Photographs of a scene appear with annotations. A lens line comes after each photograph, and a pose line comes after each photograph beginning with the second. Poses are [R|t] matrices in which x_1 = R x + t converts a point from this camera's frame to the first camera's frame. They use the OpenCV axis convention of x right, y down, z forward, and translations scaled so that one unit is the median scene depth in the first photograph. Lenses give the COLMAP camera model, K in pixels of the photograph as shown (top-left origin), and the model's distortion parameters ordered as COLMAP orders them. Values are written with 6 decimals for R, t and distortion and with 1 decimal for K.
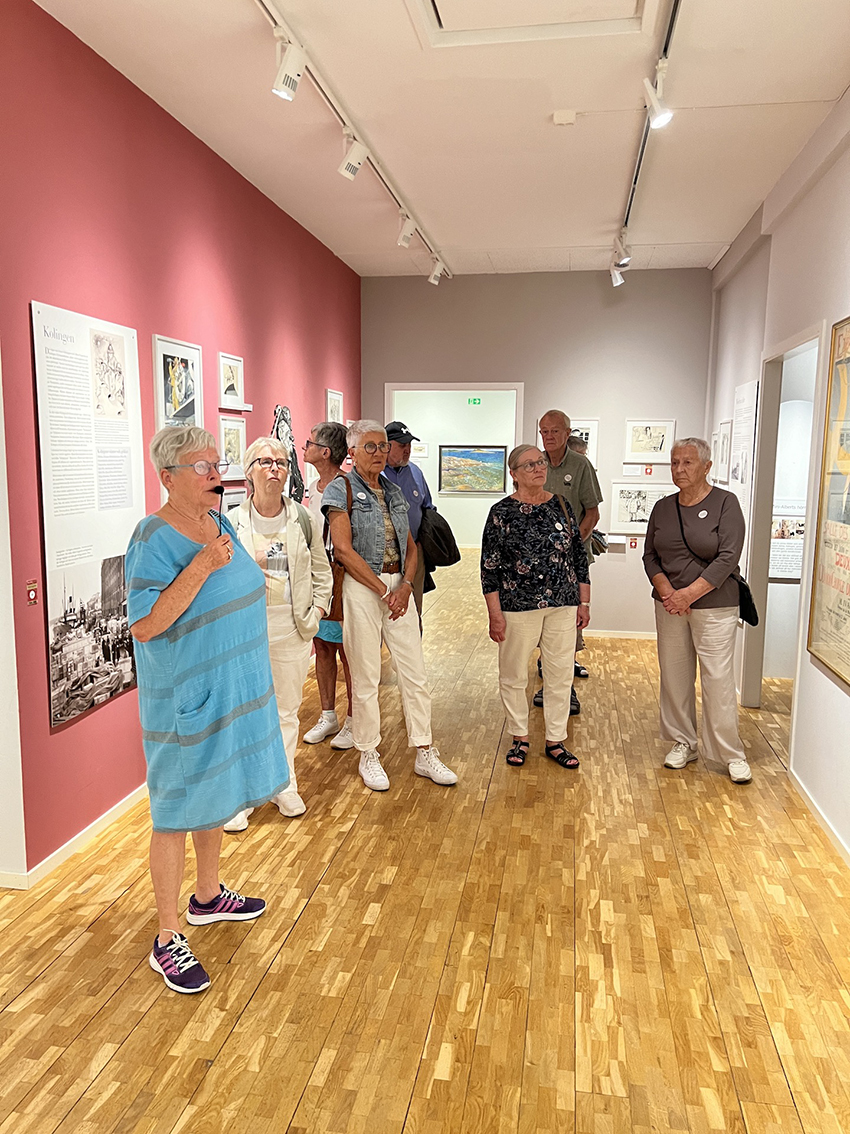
lens RADIAL K [[851.2, 0, 425.4], [0, 851.2, 566.3], [0, 0, 1]] dist [-0.000019, -0.001340]
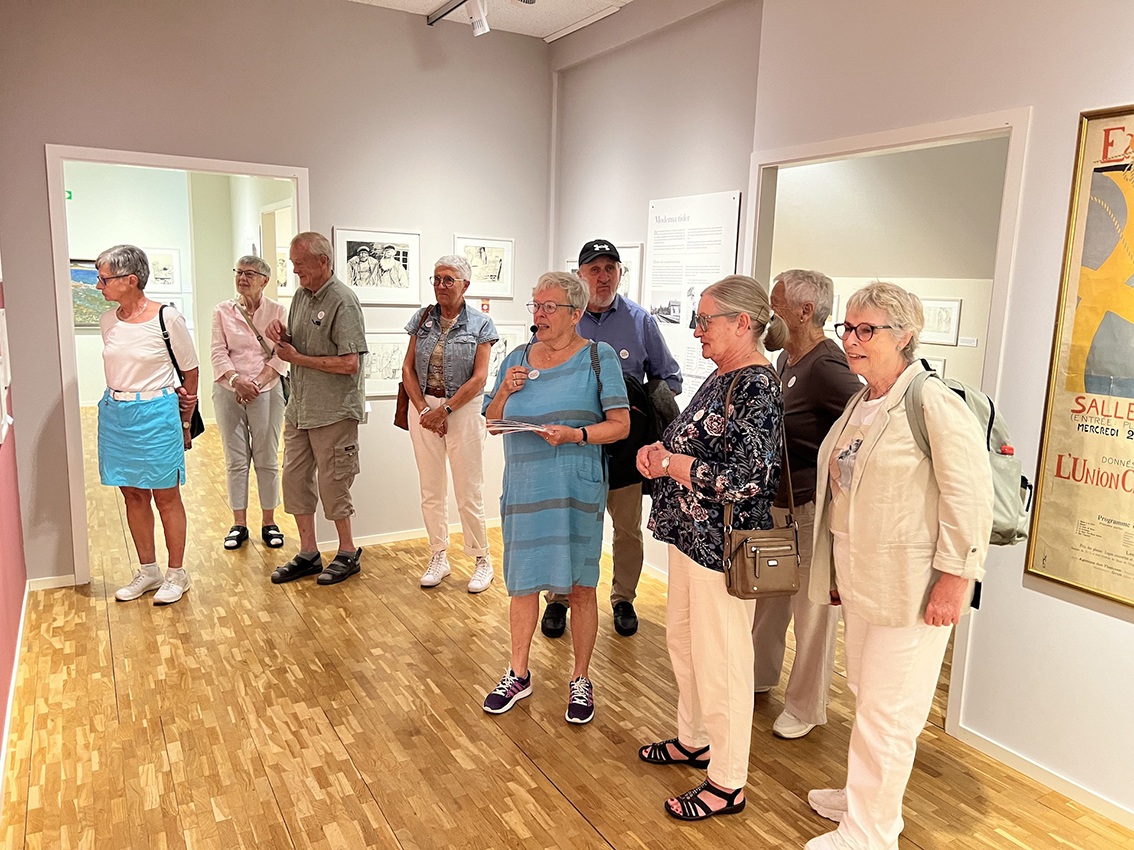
lens RADIAL K [[851.2, 0, 566.2], [0, 851.2, 430.4], [0, 0, 1]] dist [-0.000019, -0.001340]
pose [[0.768128, -0.093255, 0.633469, -0.159790], [0.064531, 0.995575, 0.068313, -0.051553], [-0.637036, -0.011595, 0.770747, 0.384280]]
